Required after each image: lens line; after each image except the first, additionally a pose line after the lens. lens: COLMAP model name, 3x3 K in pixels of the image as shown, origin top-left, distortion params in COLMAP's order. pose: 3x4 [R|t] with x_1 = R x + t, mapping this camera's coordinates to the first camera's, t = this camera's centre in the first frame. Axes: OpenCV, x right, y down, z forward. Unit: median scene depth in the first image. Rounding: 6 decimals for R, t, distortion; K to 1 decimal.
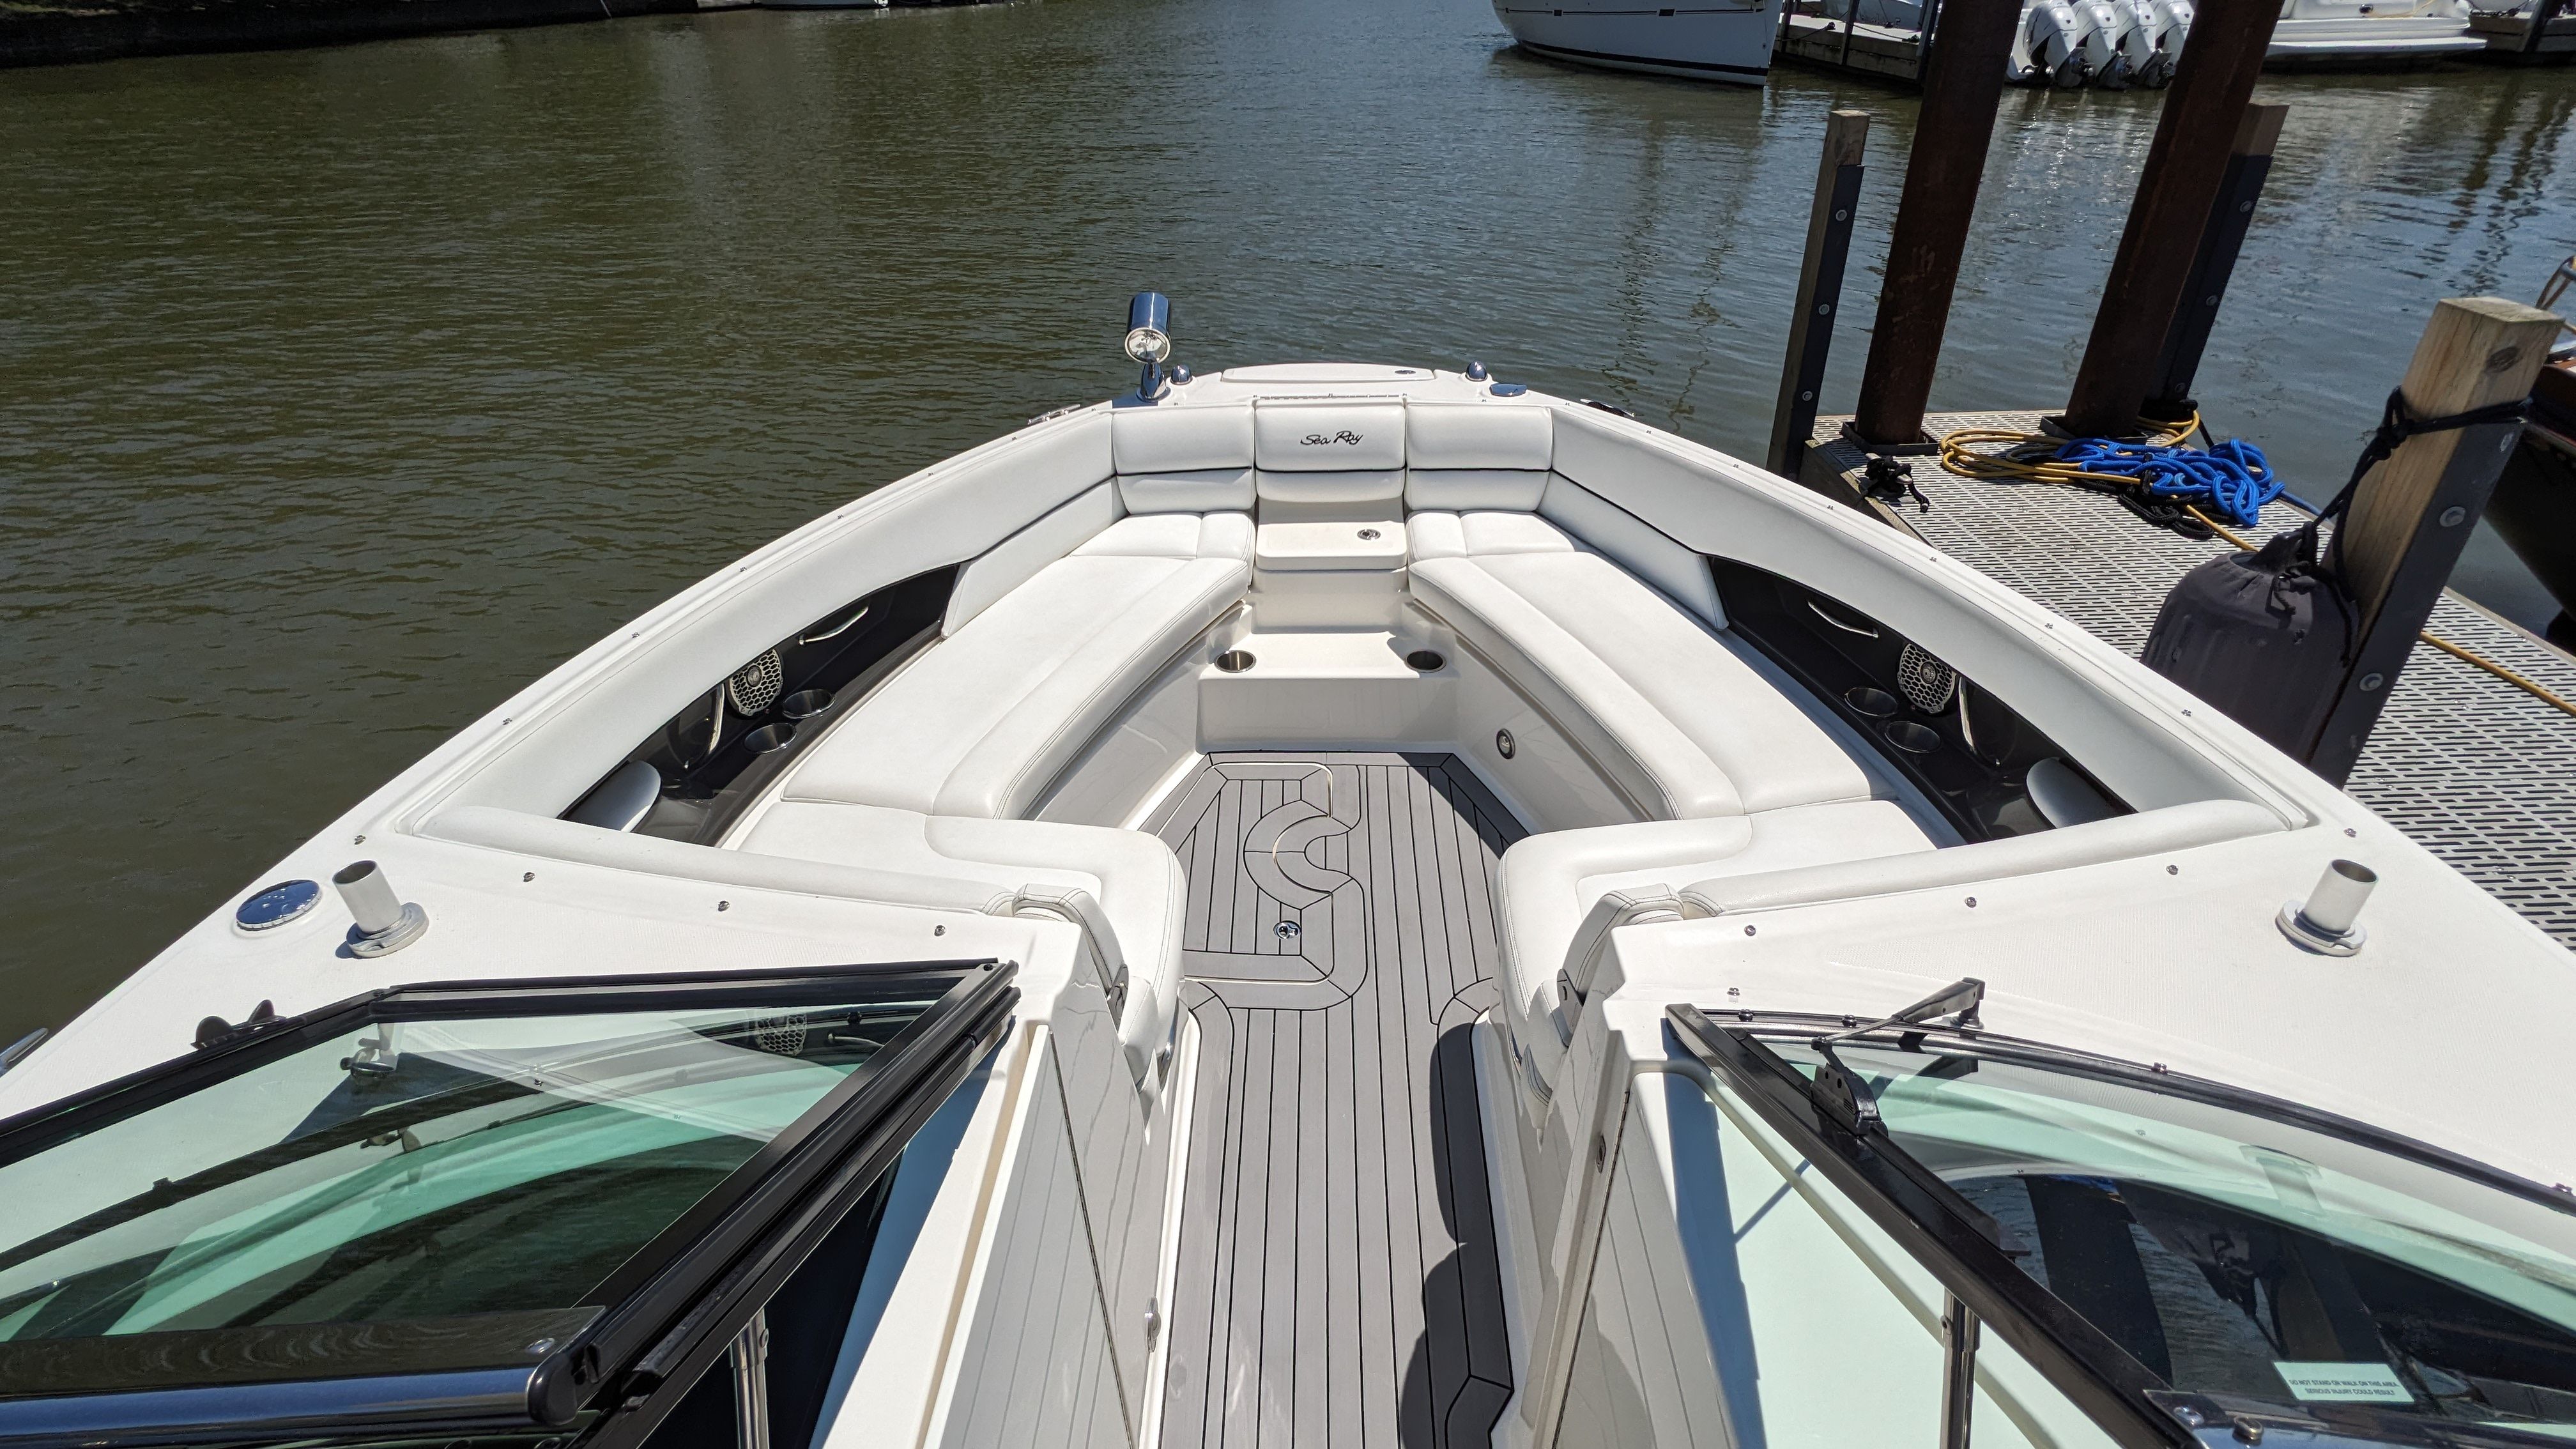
lens RADIAL K [[1181.4, 0, 1288.0], [0, 1181.4, 724.5], [0, 0, 1]] dist [0.061887, -0.044459]
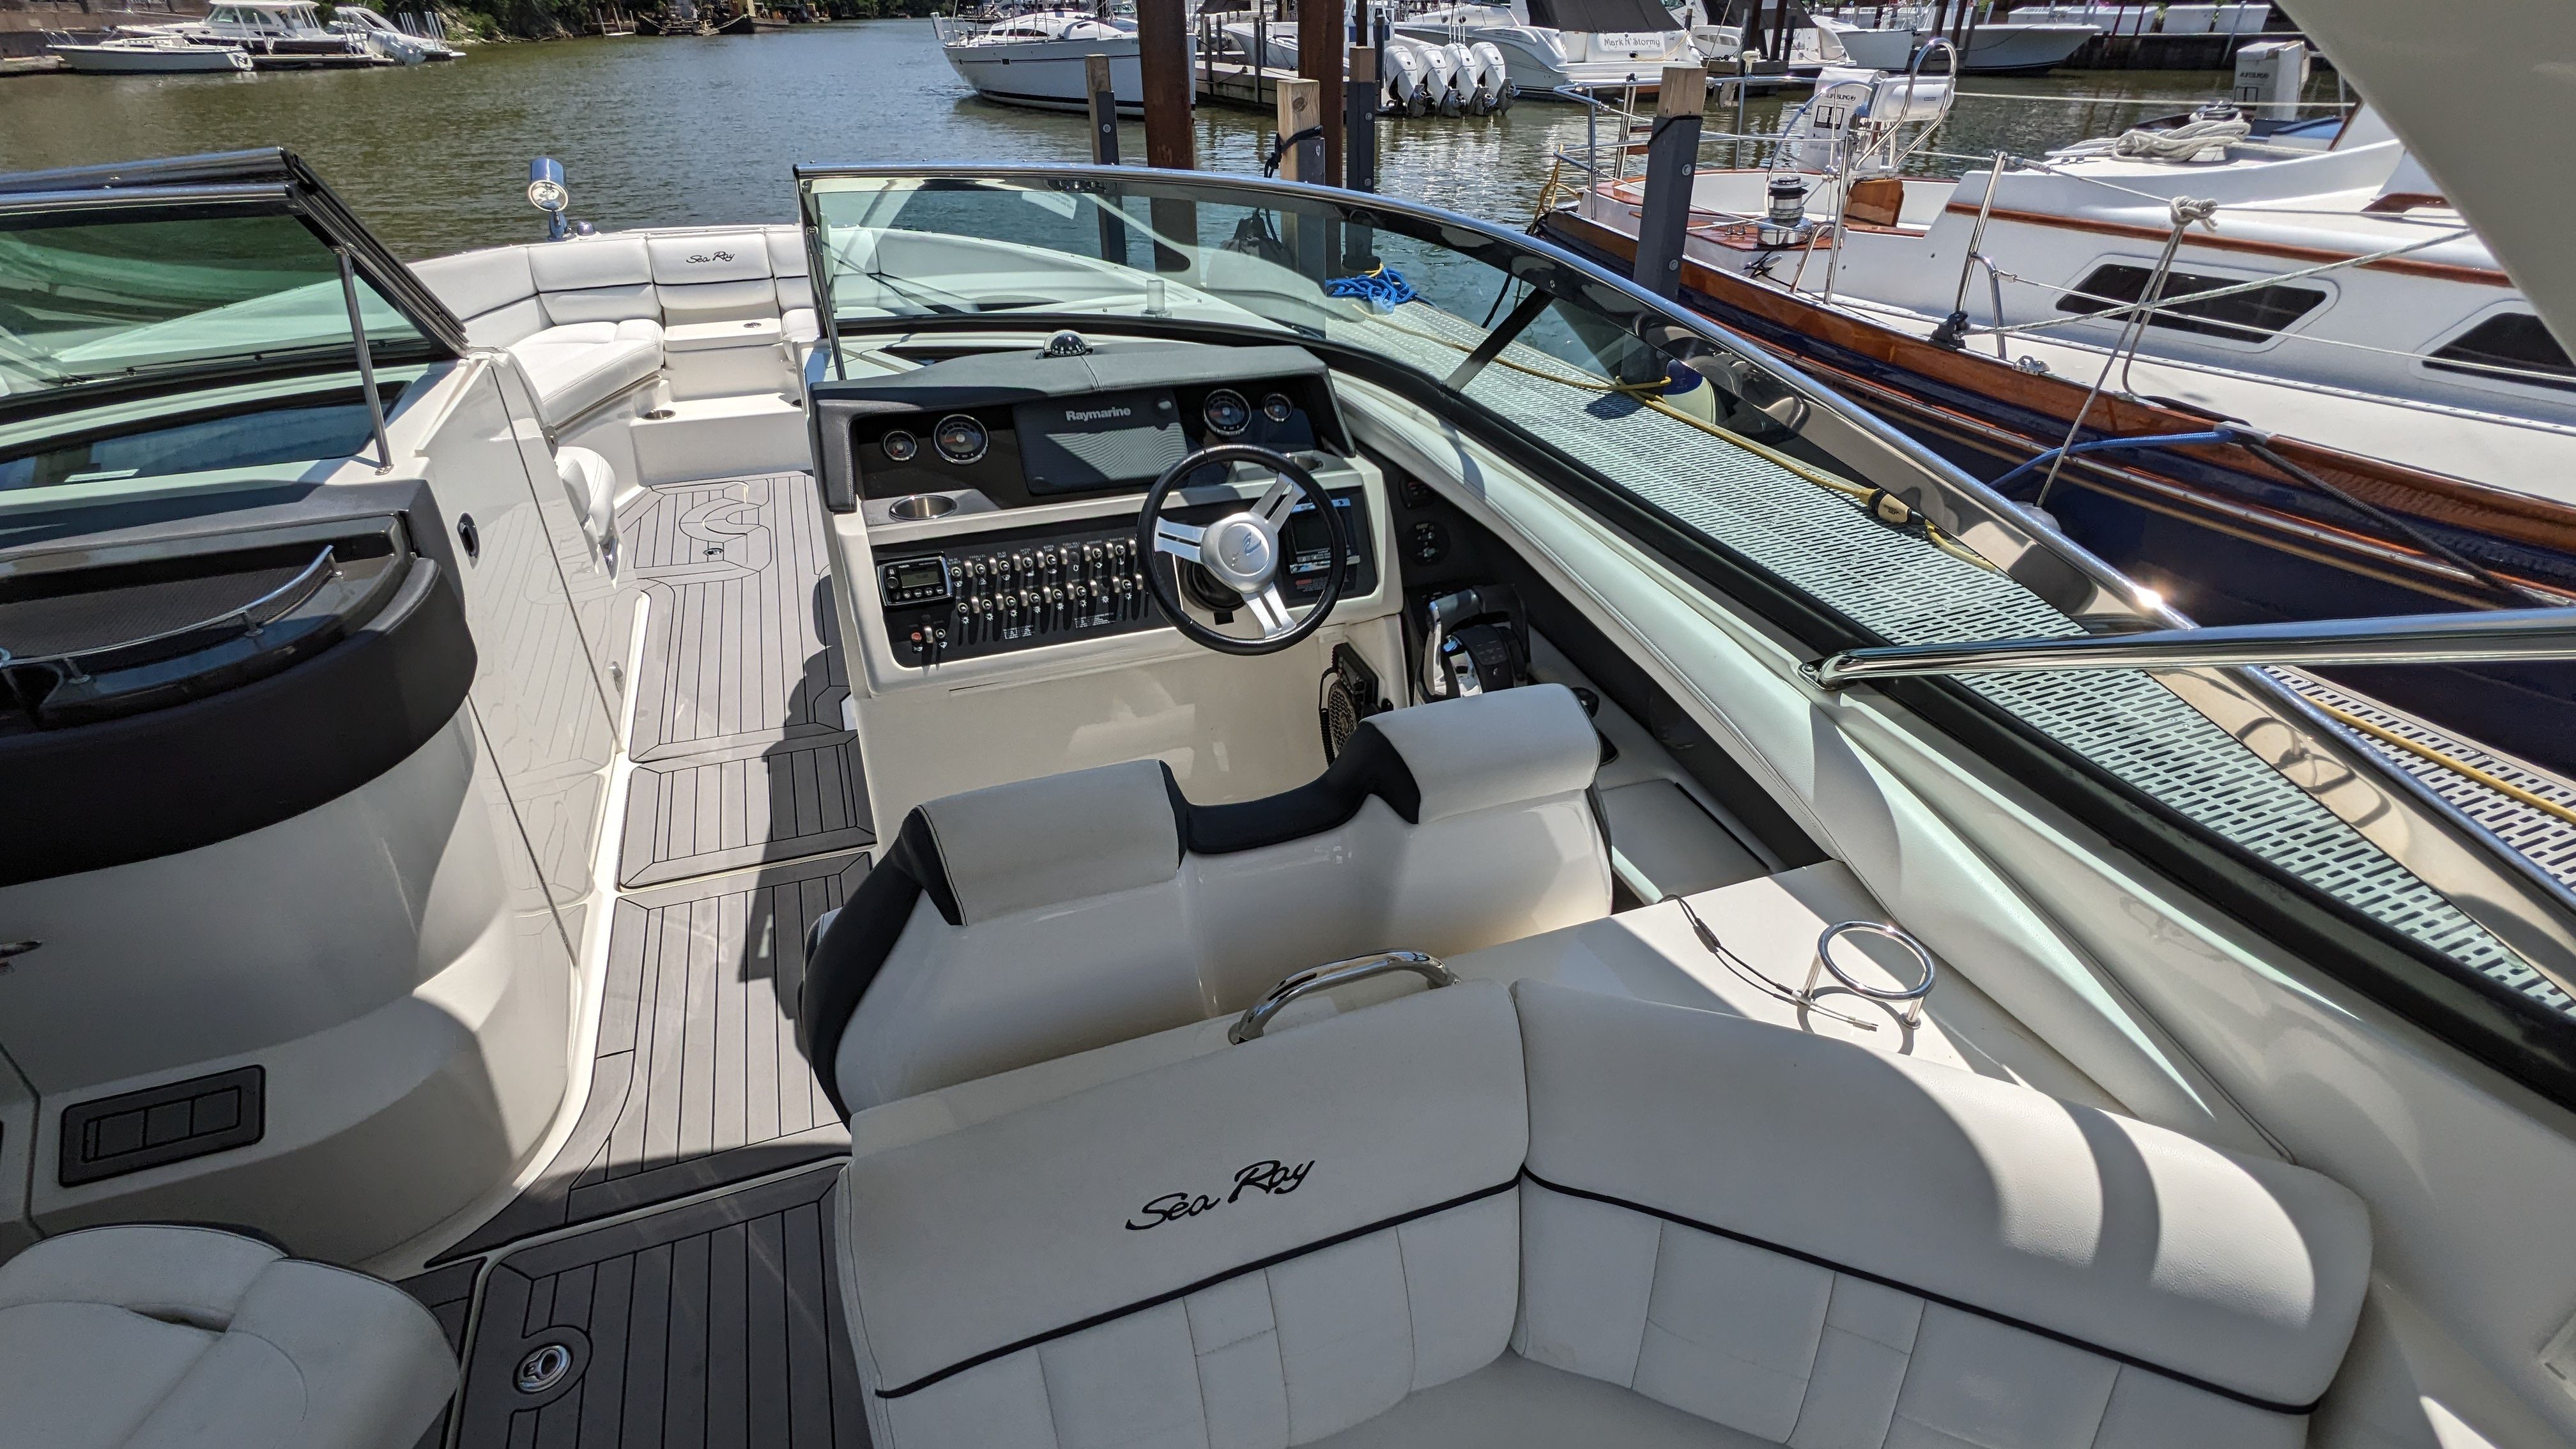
lens RADIAL K [[1228.6, 0, 1305.5], [0, 1228.6, 716.9], [0, 0, 1]] dist [-0.001087, -0.000442]
pose [[0.927180, -0.165956, 0.335849, 0.111704], [0.182521, 0.983035, -0.018130, 0.442758], [-0.327143, 0.078109, 0.941741, -0.534809]]
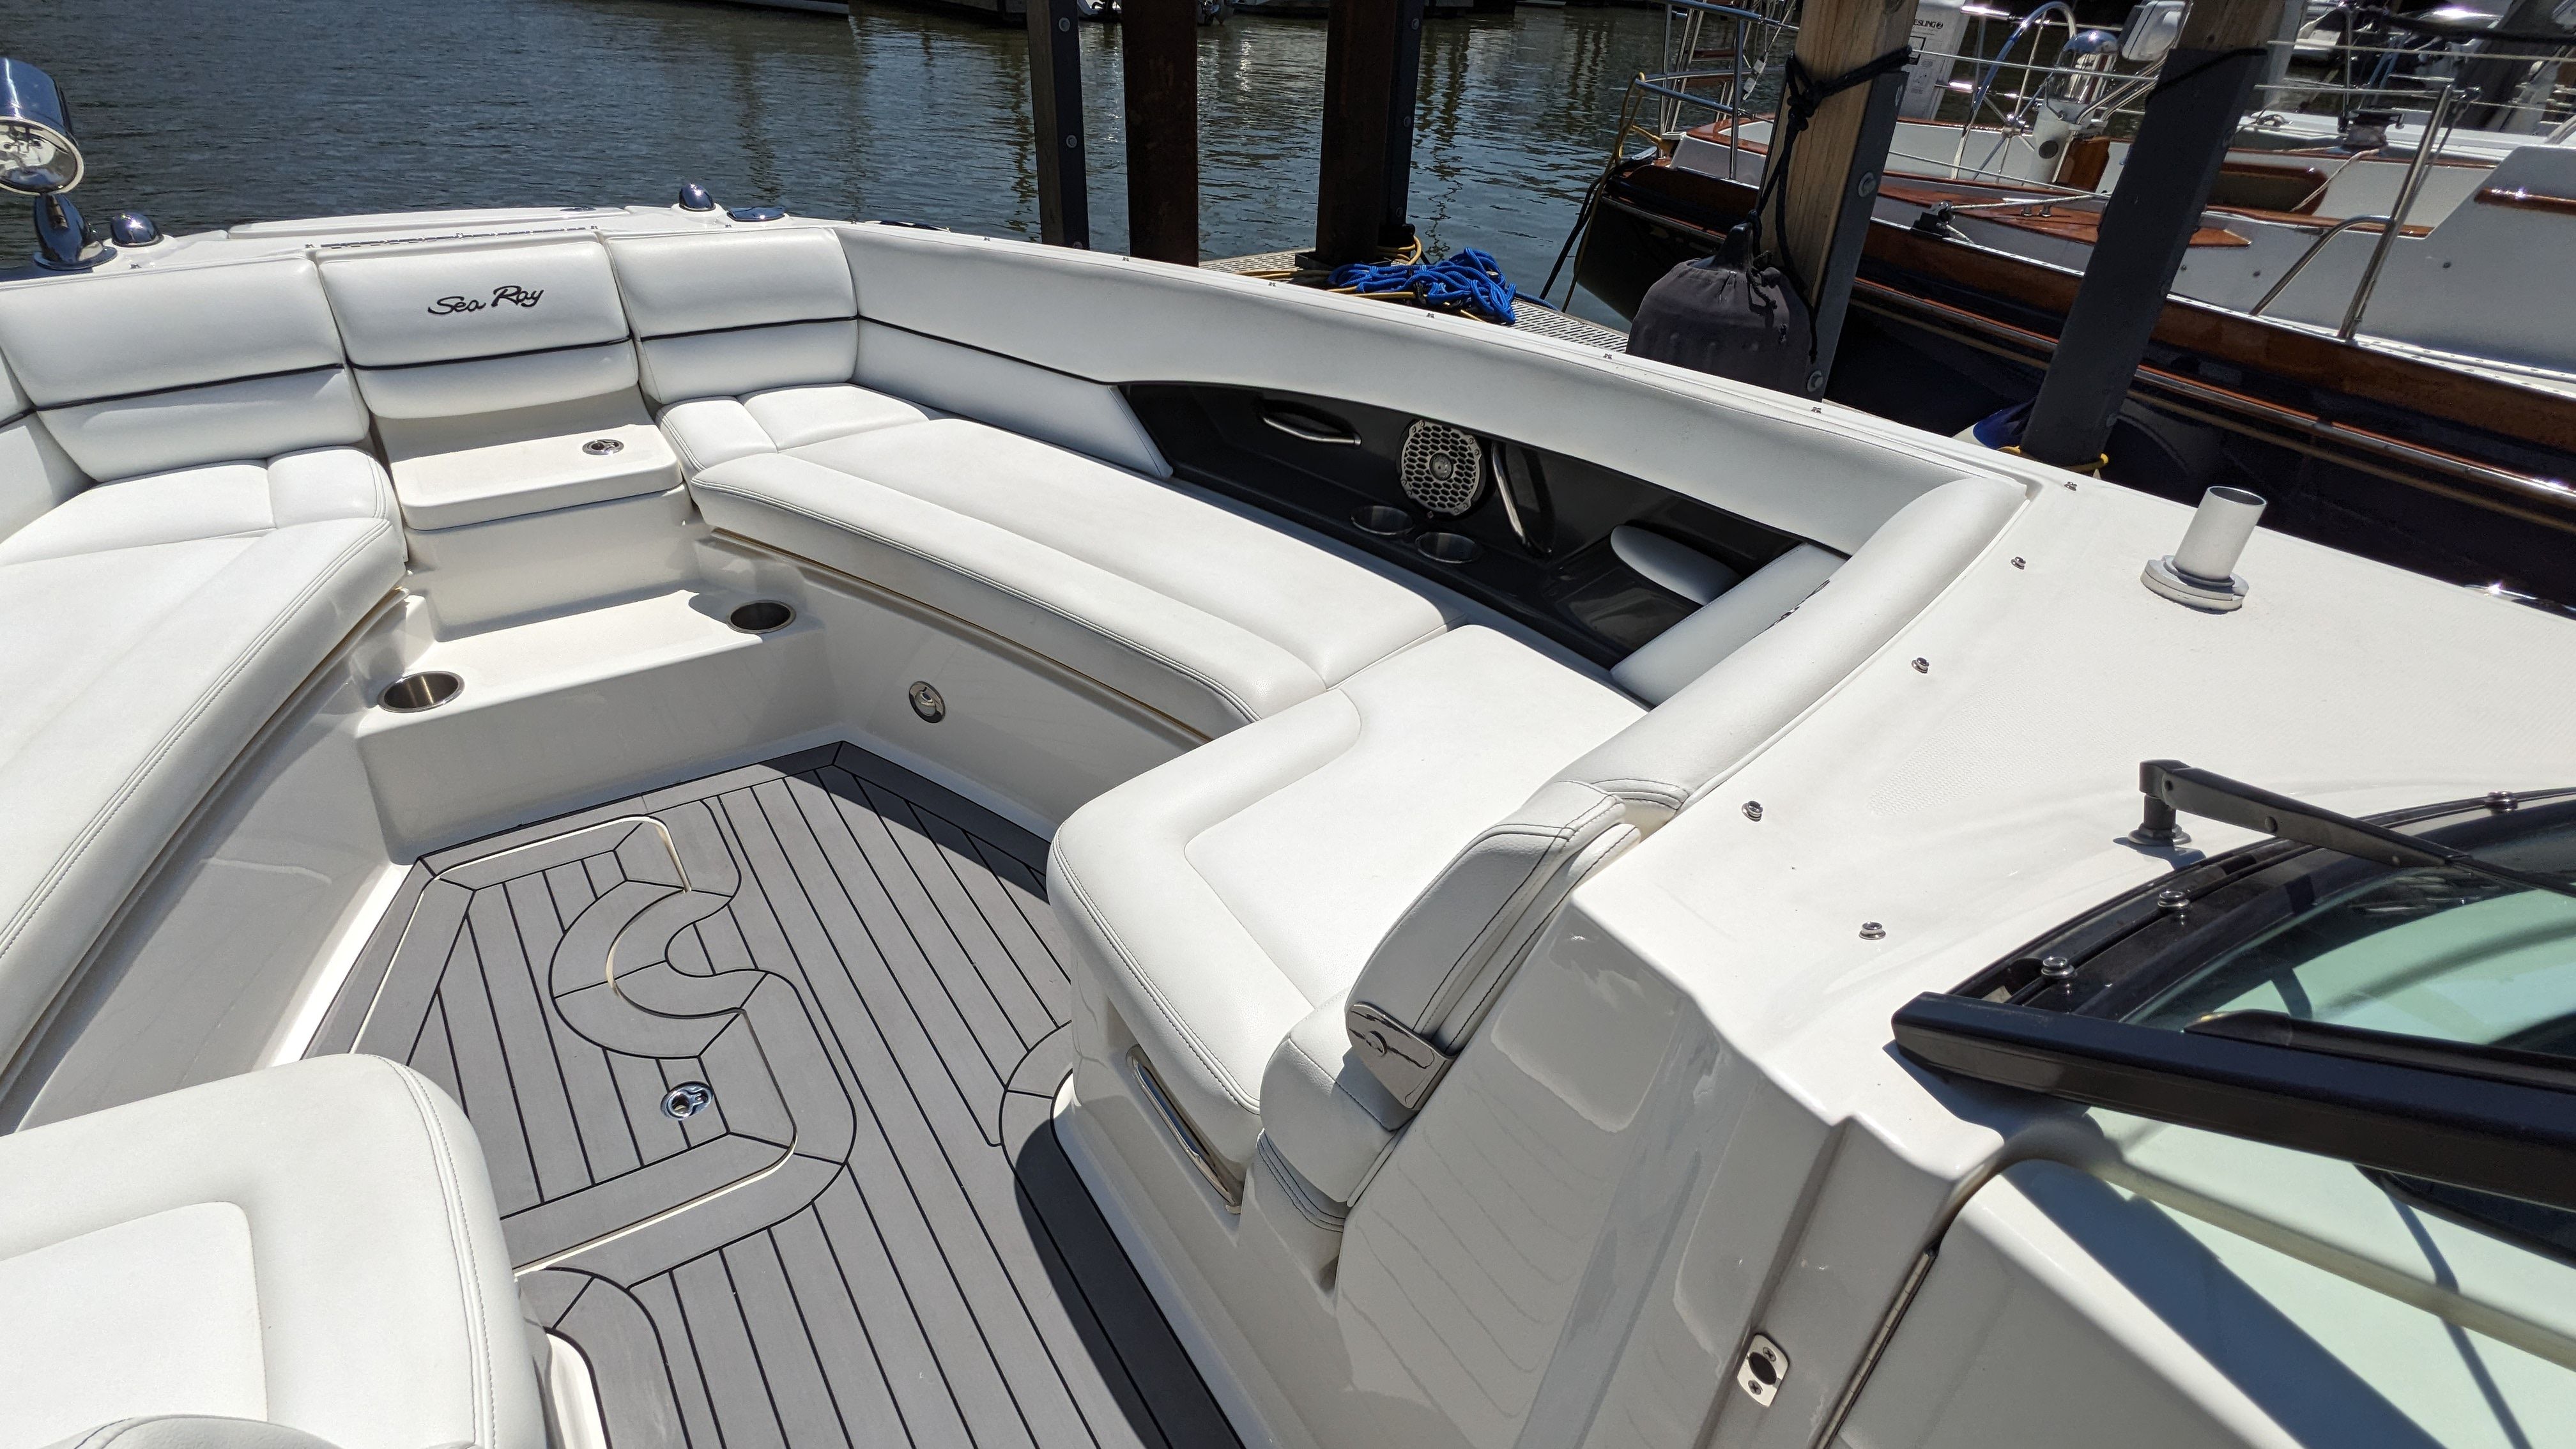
lens RADIAL K [[1230.4, 0, 1290.4], [0, 1230.4, 730.8], [0, 0, 1]] dist [-0.001030, 0.000129]
pose [[0.803536, -0.272513, 0.529213, -0.026209], [0.256745, 0.960769, 0.104906, 0.010664], [-0.537039, 0.051577, 0.841979, 0.264954]]
